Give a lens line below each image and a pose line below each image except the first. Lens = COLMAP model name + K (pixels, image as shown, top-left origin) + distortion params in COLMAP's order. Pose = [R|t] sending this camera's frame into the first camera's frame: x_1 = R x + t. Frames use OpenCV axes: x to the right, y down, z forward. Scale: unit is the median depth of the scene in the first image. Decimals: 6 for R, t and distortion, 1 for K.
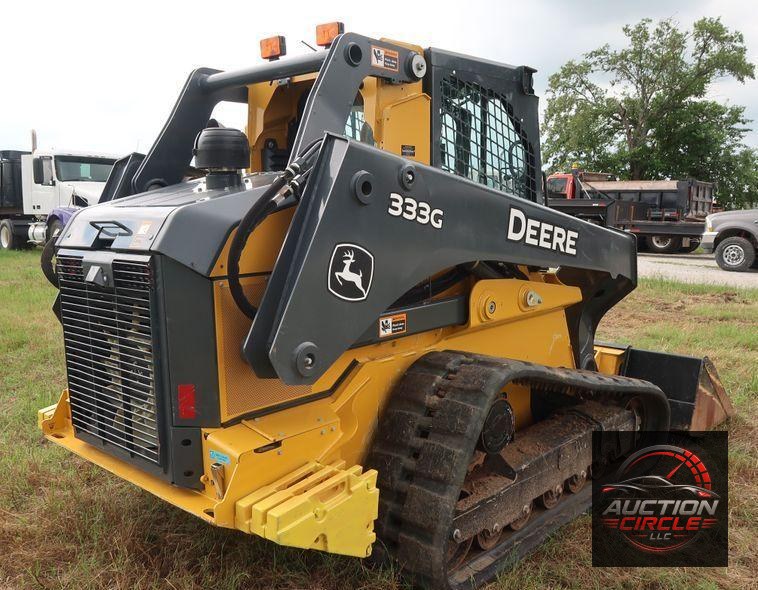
lens RADIAL K [[724.0, 0, 367.1], [0, 724.0, 313.5], [0, 0, 1]] dist [-0.026420, 0.017592]
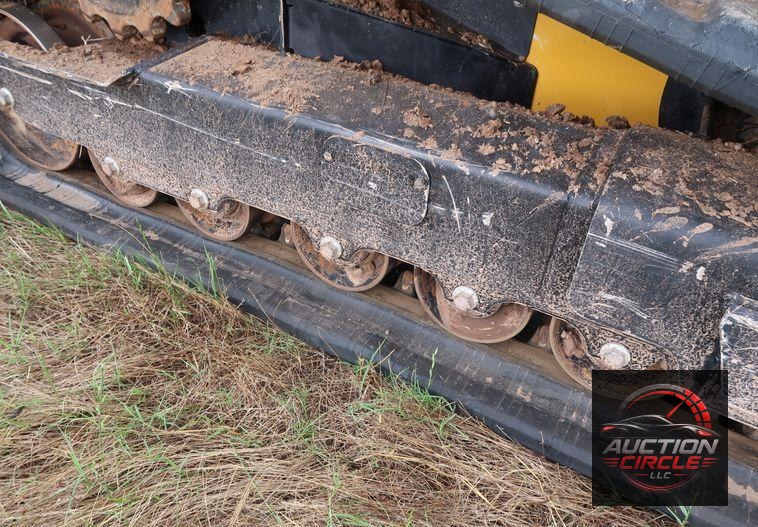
lens RADIAL K [[589.6, 0, 374.7], [0, 589.6, 281.8], [0, 0, 1]] dist [-0.027390, 0.001919]
pose [[0.243153, 0.608044, -0.755751, 0.549060], [-0.224556, 0.793254, 0.565970, 0.095127], [0.943637, 0.032091, 0.329422, 1.013103]]
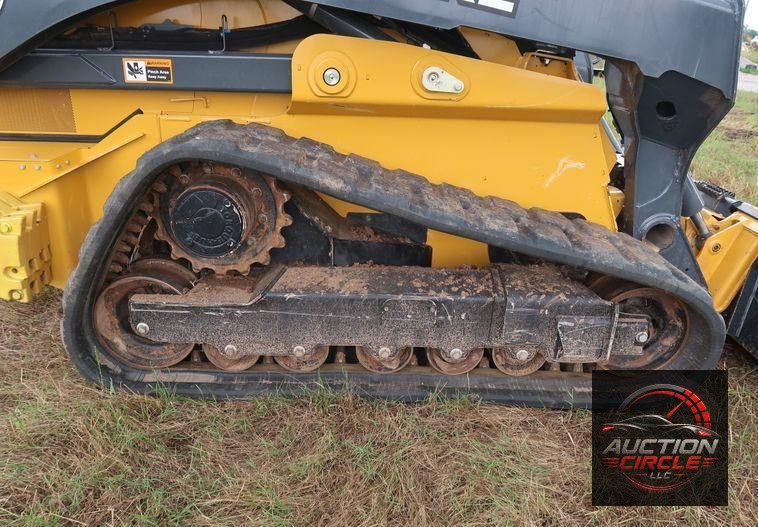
lens RADIAL K [[589.6, 0, 374.7], [0, 589.6, 281.8], [0, 0, 1]] dist [-0.027390, 0.001919]
pose [[0.698434, 0.320024, -0.640136, 0.671746], [-0.157984, 0.941329, 0.298228, 0.002521], [0.698019, -0.107161, 0.708015, 0.637666]]
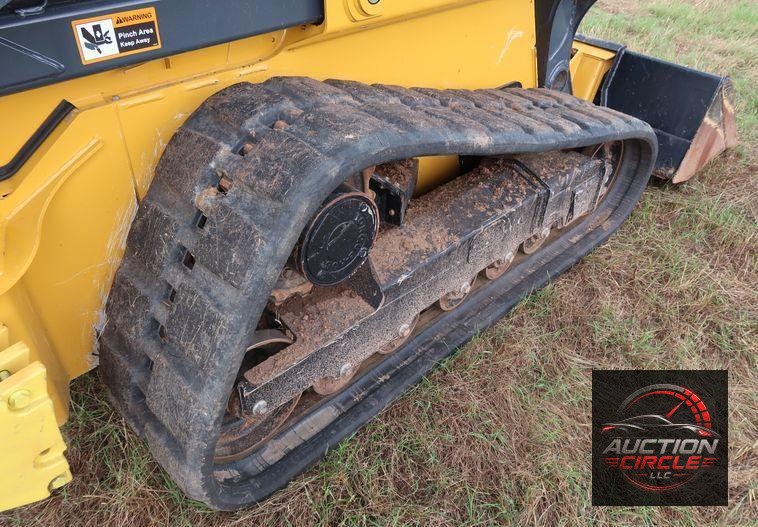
lens RADIAL K [[595.6, 0, 380.0], [0, 595.6, 281.4], [0, 0, 1]] dist [-0.020944, -0.005572]
pose [[0.998234, 0.058836, 0.008226, 0.196212], [-0.055282, 0.869237, 0.491294, -0.039491], [0.021755, -0.490881, 0.870955, 0.554147]]
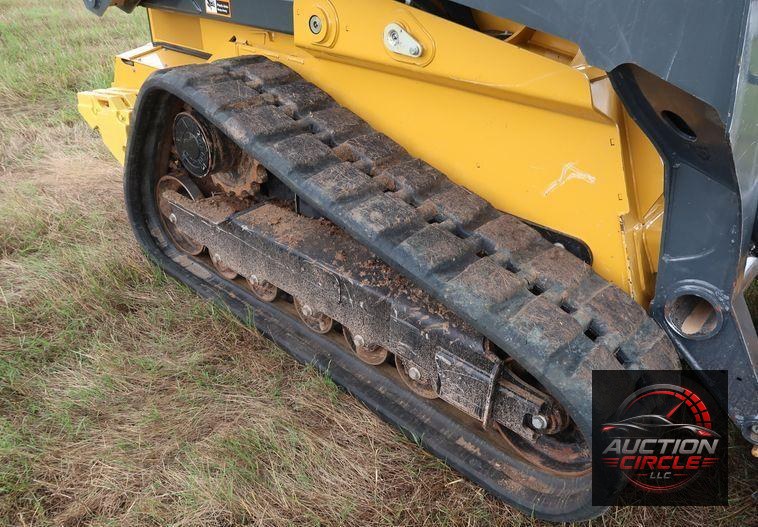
lens RADIAL K [[589.6, 0, 374.7], [0, 589.6, 281.8], [0, 0, 1]] dist [-0.027390, 0.001919]
pose [[0.022896, 0.545548, -0.837767, 0.821878], [-0.183690, 0.826015, 0.532876, -0.120965], [0.982718, 0.141689, 0.119124, 1.085977]]
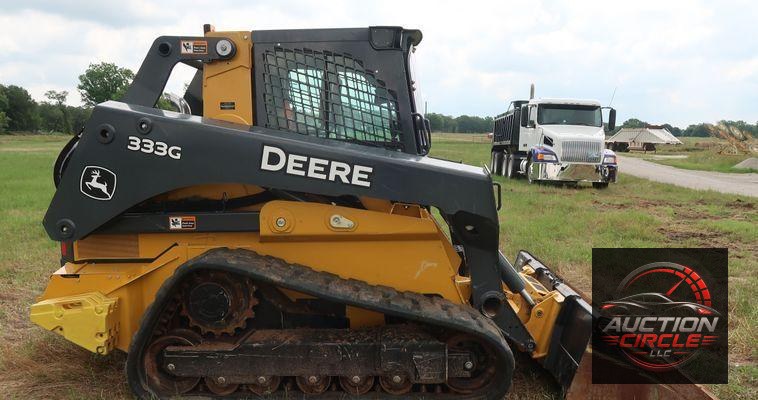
lens RADIAL K [[638.3, 0, 368.0], [0, 638.3, 218.0], [0, 0, 1]] dist [-0.030337, -0.006292]
pose [[0.658633, 0.088045, -0.747296, 1.194847], [-0.112804, 0.993461, 0.017626, -0.056977], [0.743961, 0.072689, 0.664258, 0.379481]]
